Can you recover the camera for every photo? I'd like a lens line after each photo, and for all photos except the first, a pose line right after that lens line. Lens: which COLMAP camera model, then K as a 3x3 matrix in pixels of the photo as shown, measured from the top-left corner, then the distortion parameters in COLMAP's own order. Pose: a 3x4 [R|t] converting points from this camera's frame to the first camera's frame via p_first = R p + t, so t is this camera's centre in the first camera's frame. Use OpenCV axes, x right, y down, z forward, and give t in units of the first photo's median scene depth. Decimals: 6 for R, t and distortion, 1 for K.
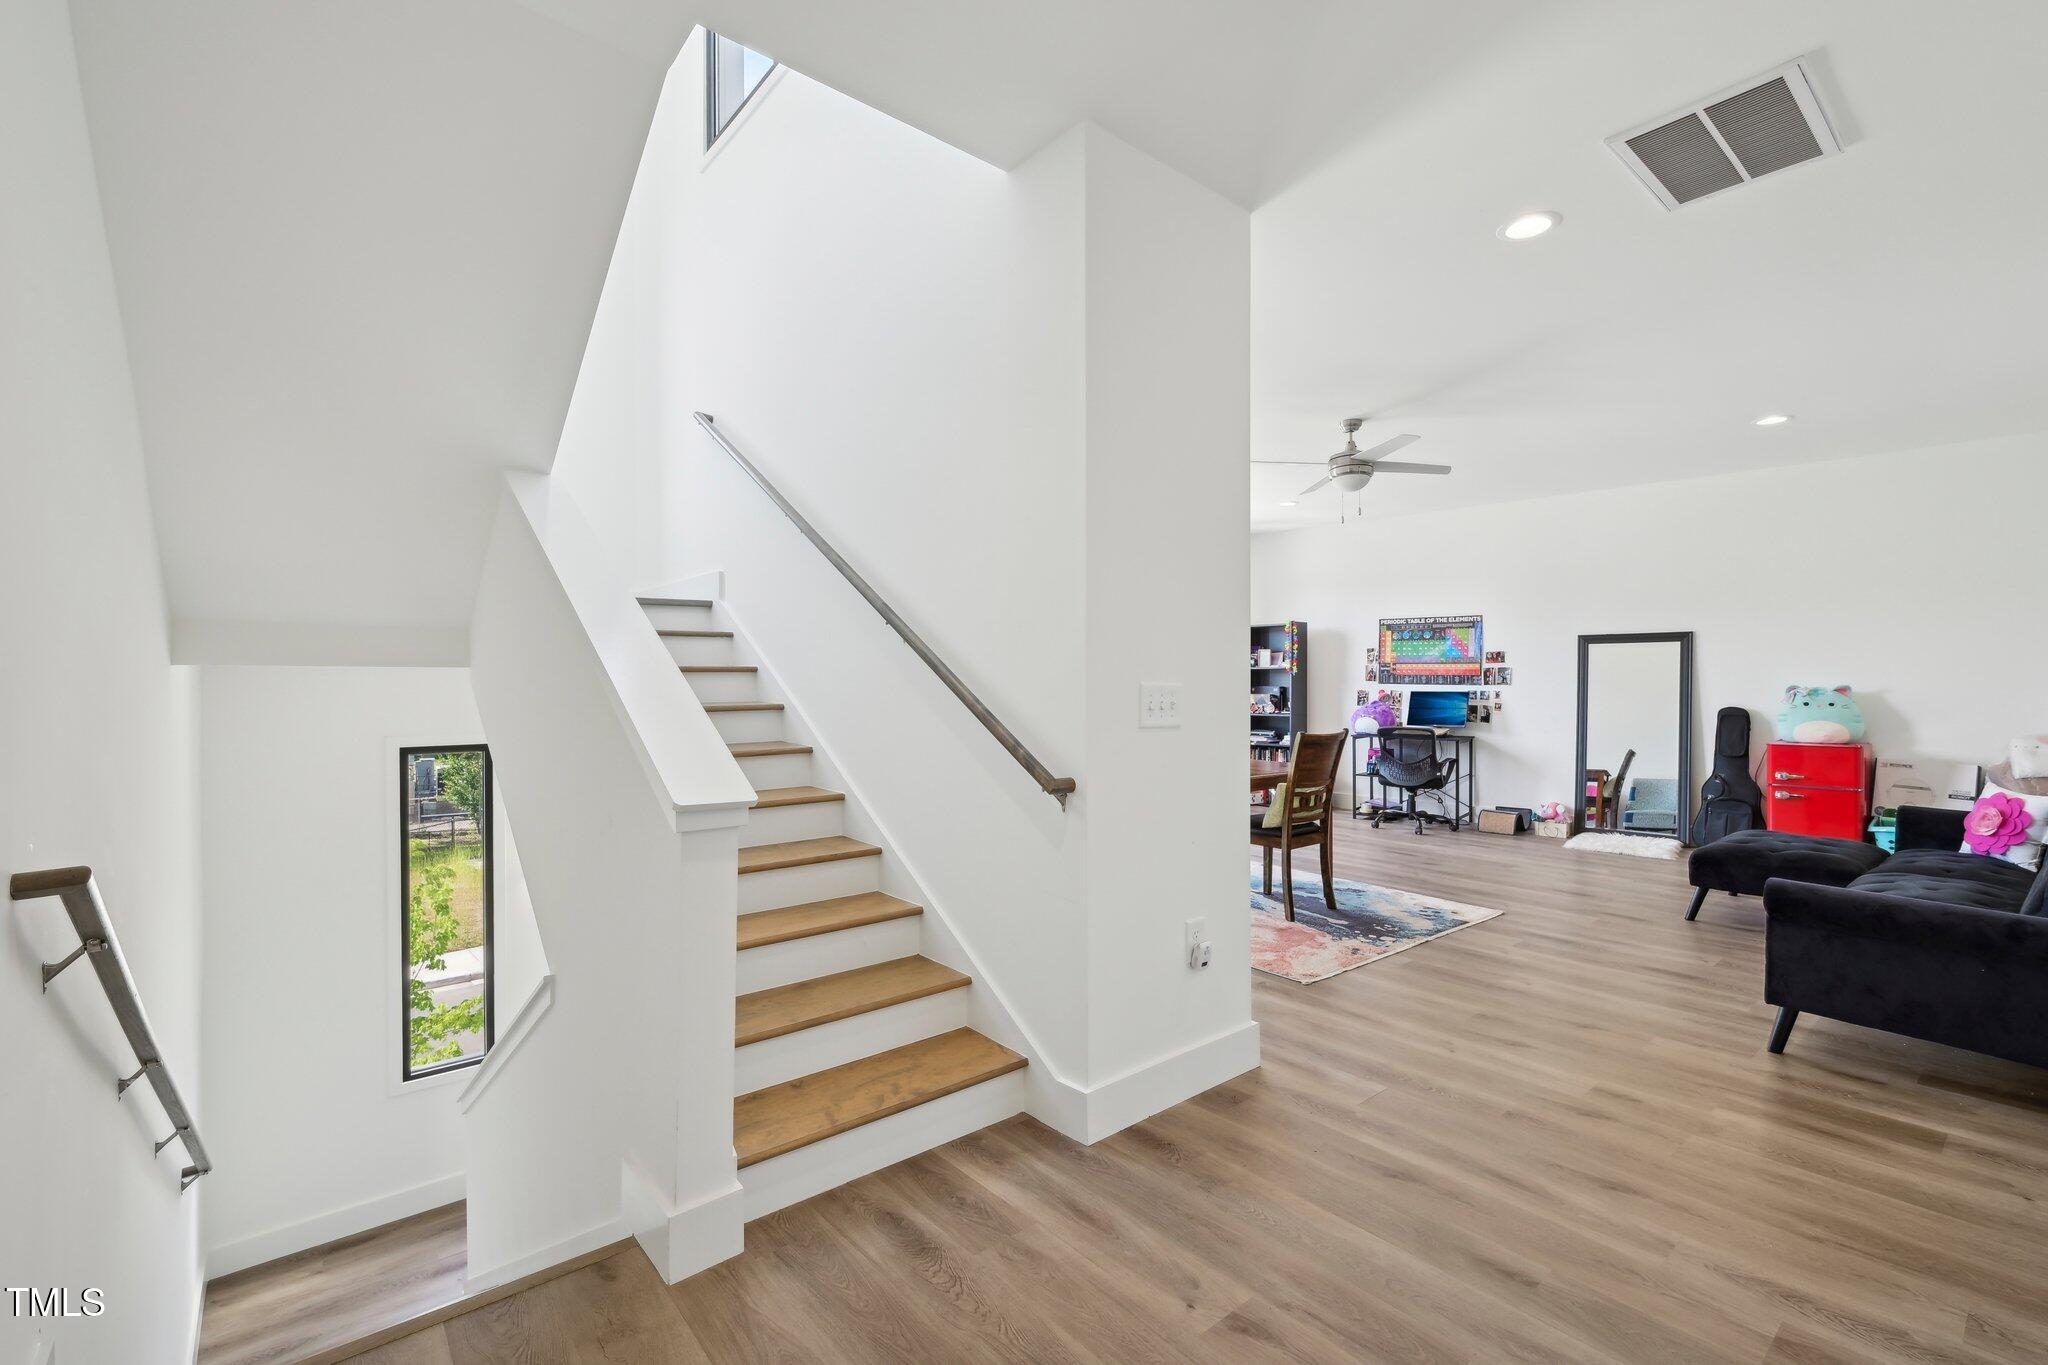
lens RADIAL K [[885.7, 0, 1024.0], [0, 885.7, 682.5], [0, 0, 1]] dist [0.001840, 0.000223]
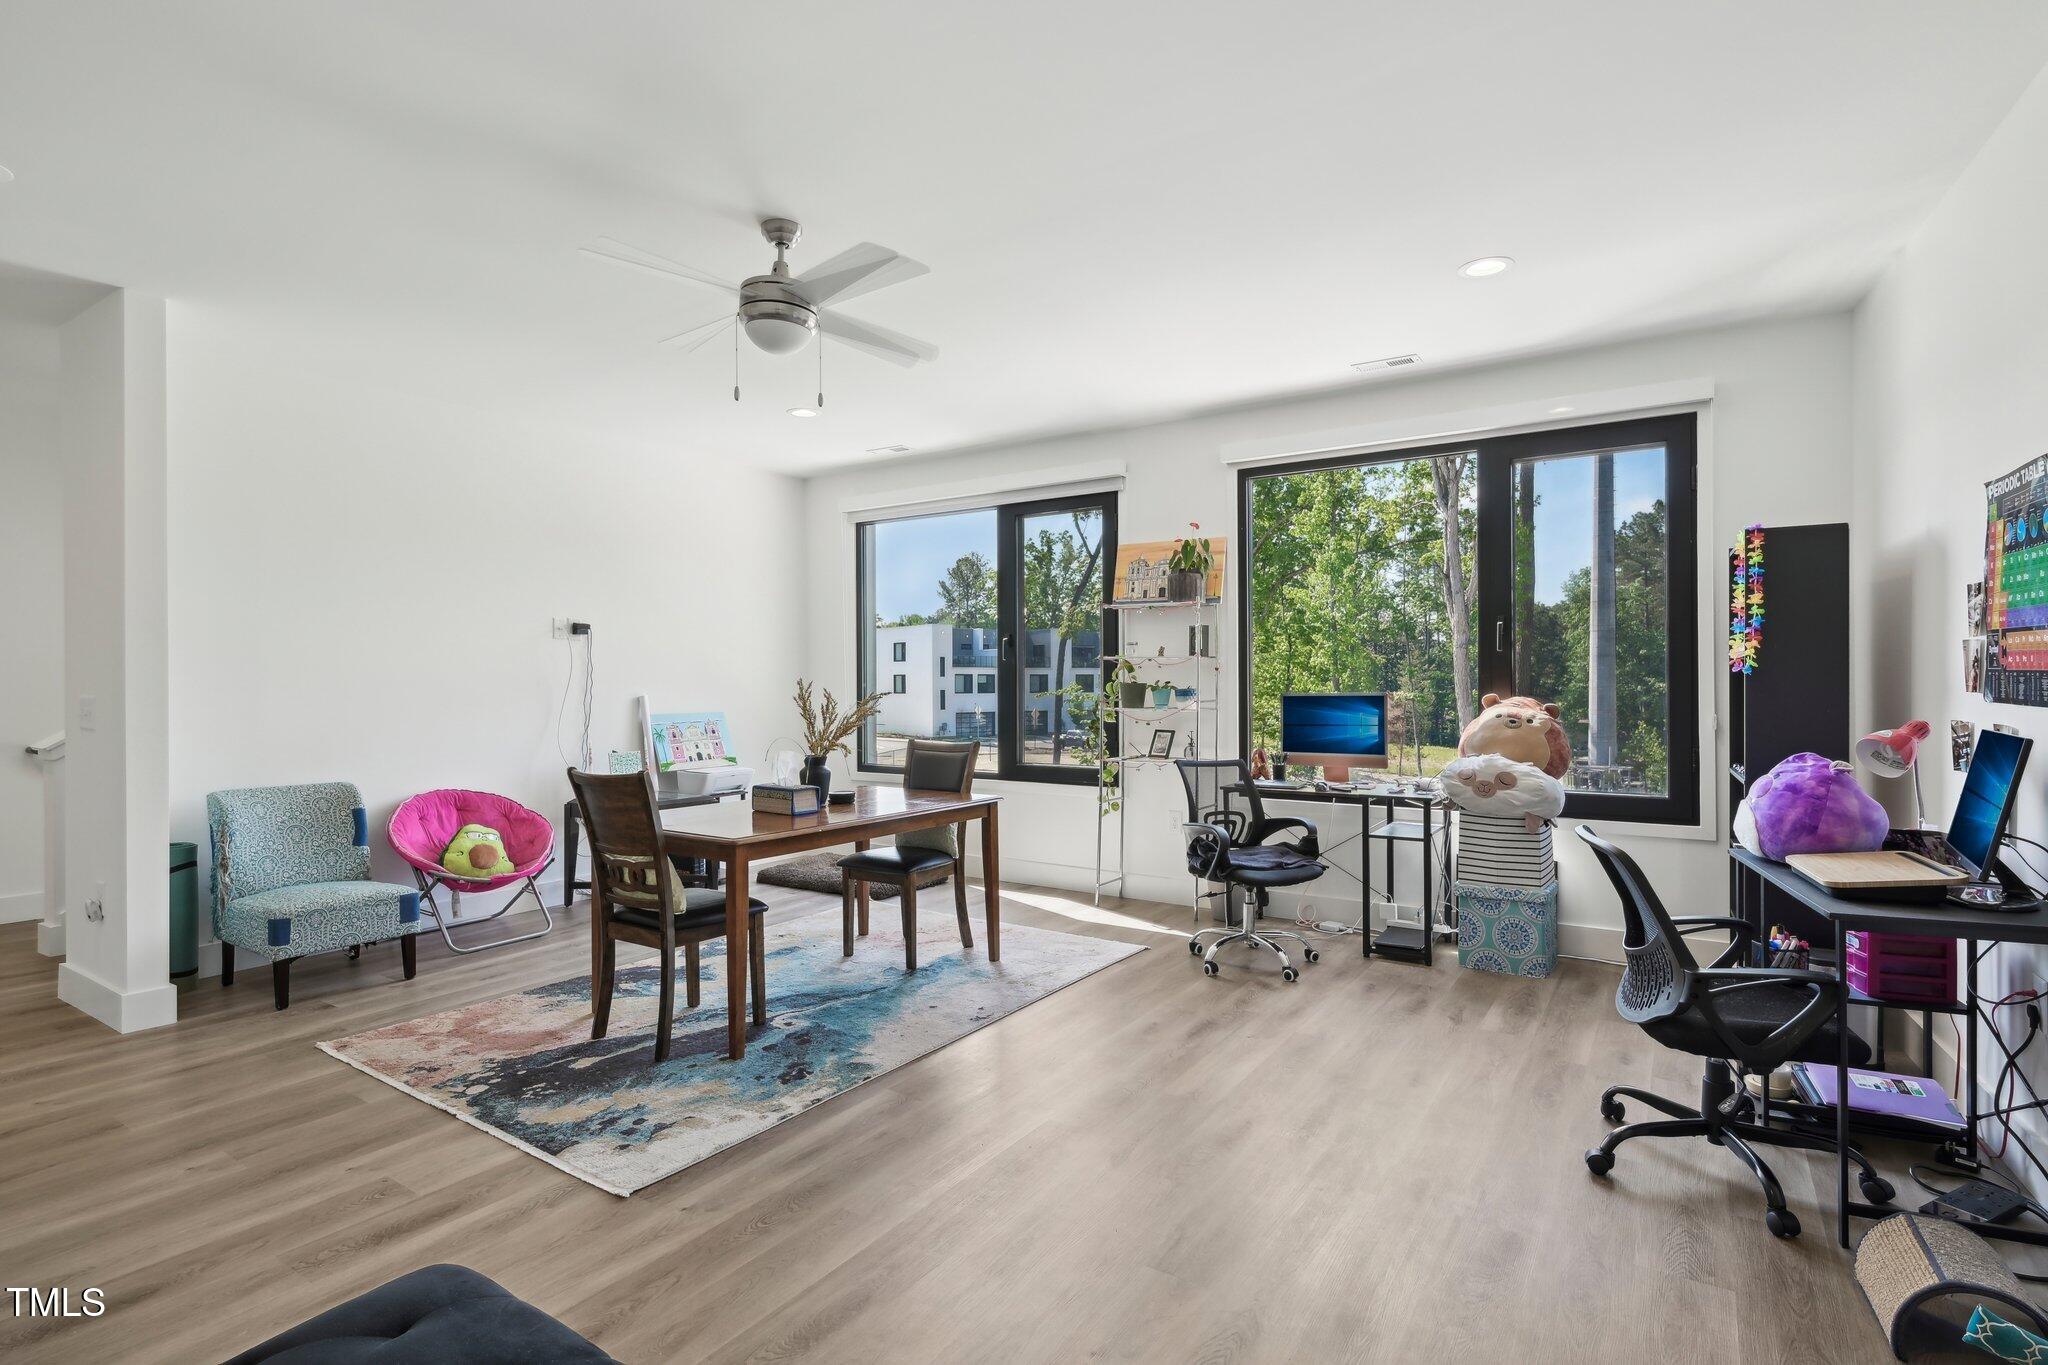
lens RADIAL K [[1003.5, 0, 1024.0], [0, 1003.5, 682.5], [0, 0, 1]] dist [0.002312, 0.000605]
pose [[0.282711, 0.001702, -0.959204, 1.230657], [0.000095, 0.999998, 0.001802, -0.012469], [0.959205, -0.000601, 0.282710, 1.172788]]
